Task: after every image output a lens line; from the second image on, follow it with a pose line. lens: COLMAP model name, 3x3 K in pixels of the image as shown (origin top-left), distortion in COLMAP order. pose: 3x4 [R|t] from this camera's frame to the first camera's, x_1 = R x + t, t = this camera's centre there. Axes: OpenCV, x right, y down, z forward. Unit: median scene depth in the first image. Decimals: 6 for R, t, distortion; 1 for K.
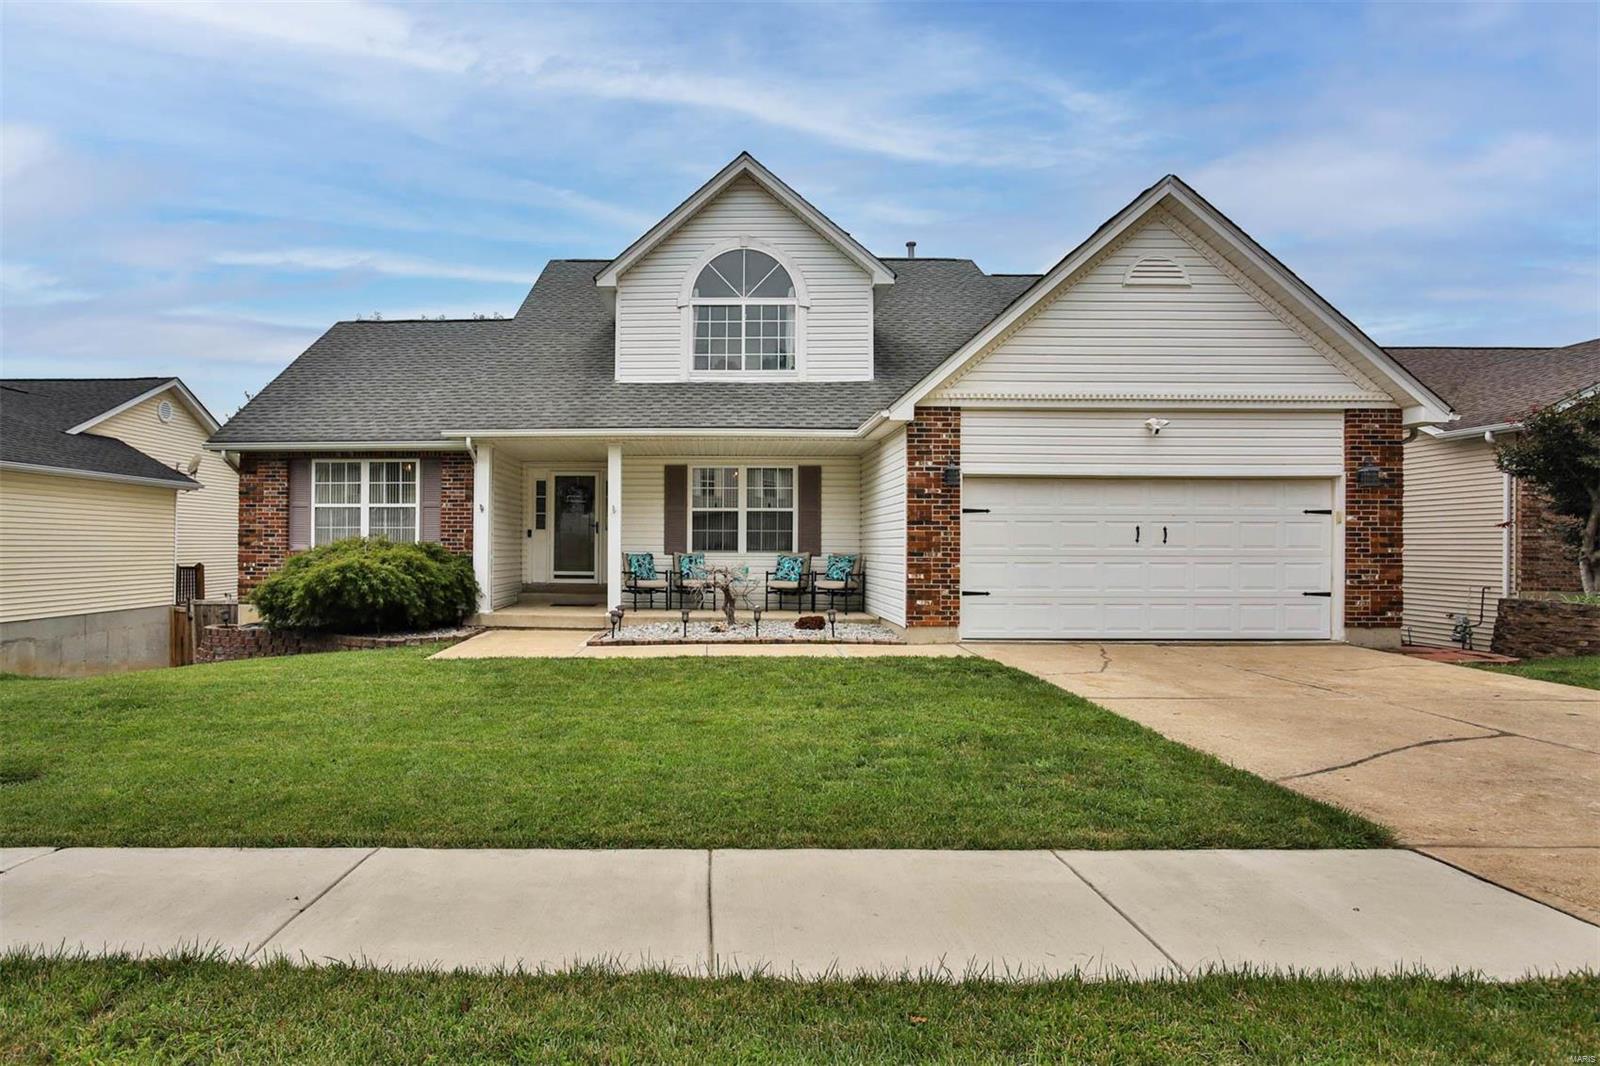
lens RADIAL K [[843.8, 0, 694.3], [0, 843.8, 533.3], [0, 0, 1]] dist [-0.021687, -0.000126]
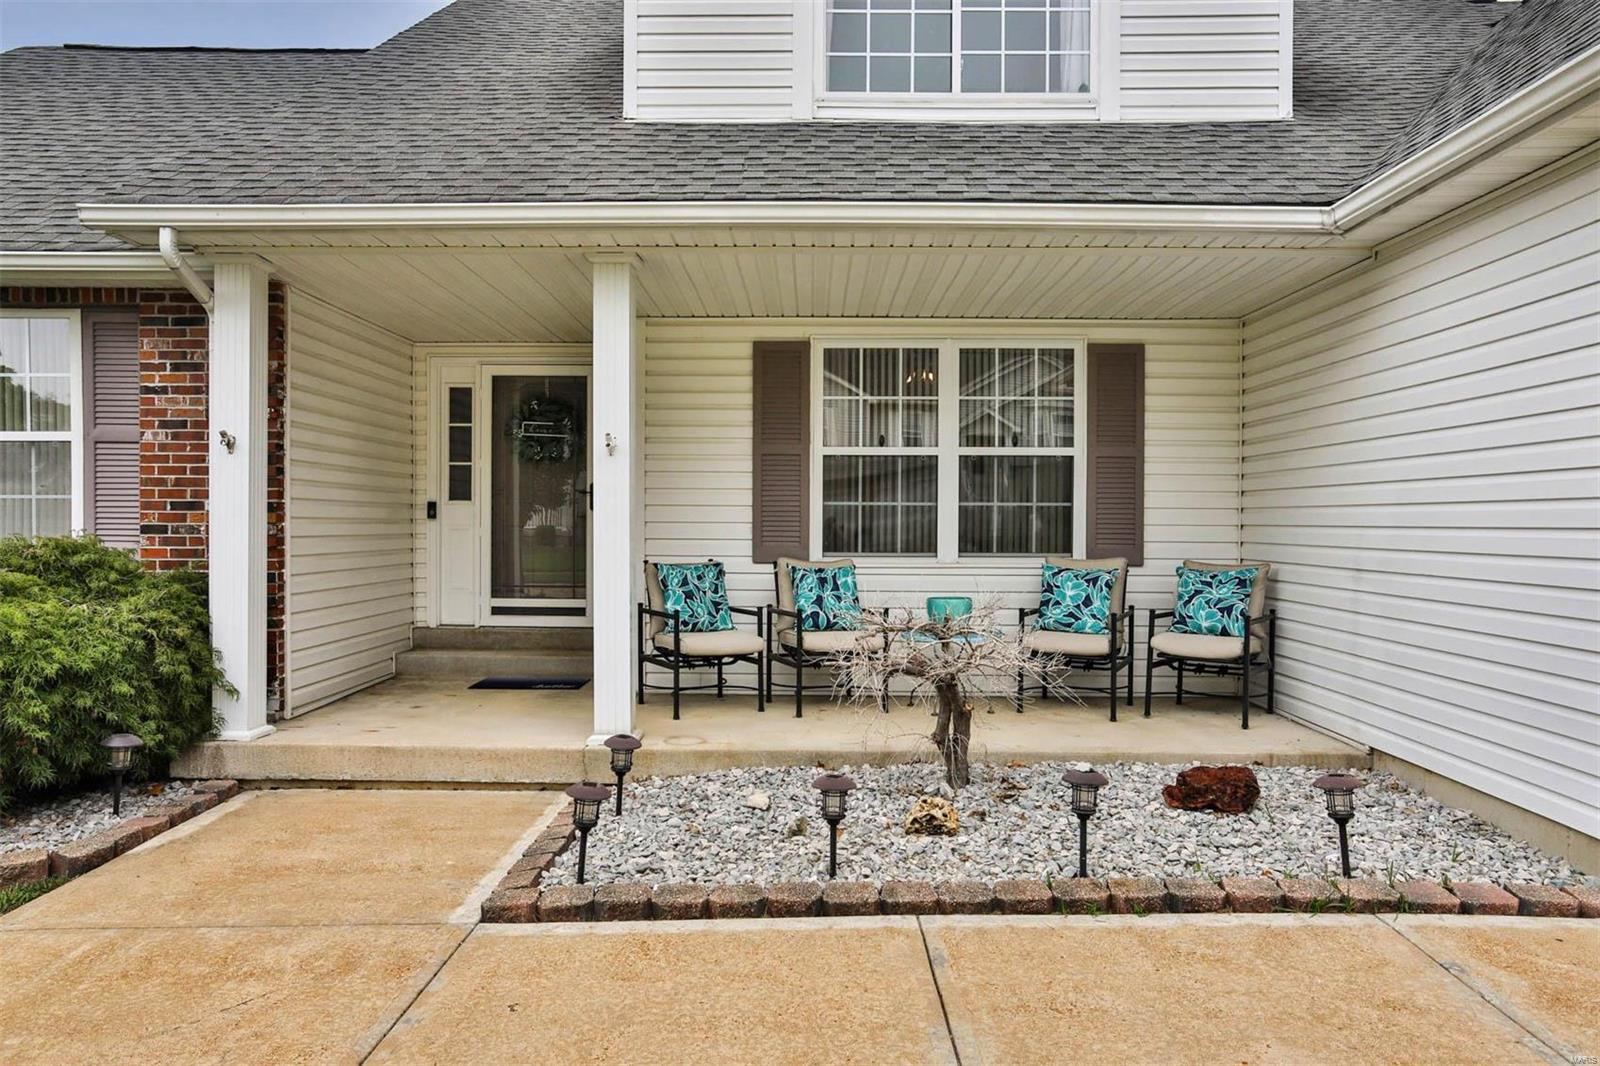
lens RADIAL K [[1090.2, 0, 832.7], [0, 1090.2, 516.7], [0, 0, 1]] dist [-0.004827, -0.000346]
pose [[0.998890, -0.000526, 0.047099, -0.022386], [0.000171, 0.999972, 0.007538, -0.000785], [-0.047101, -0.007521, 0.998862, 0.490707]]
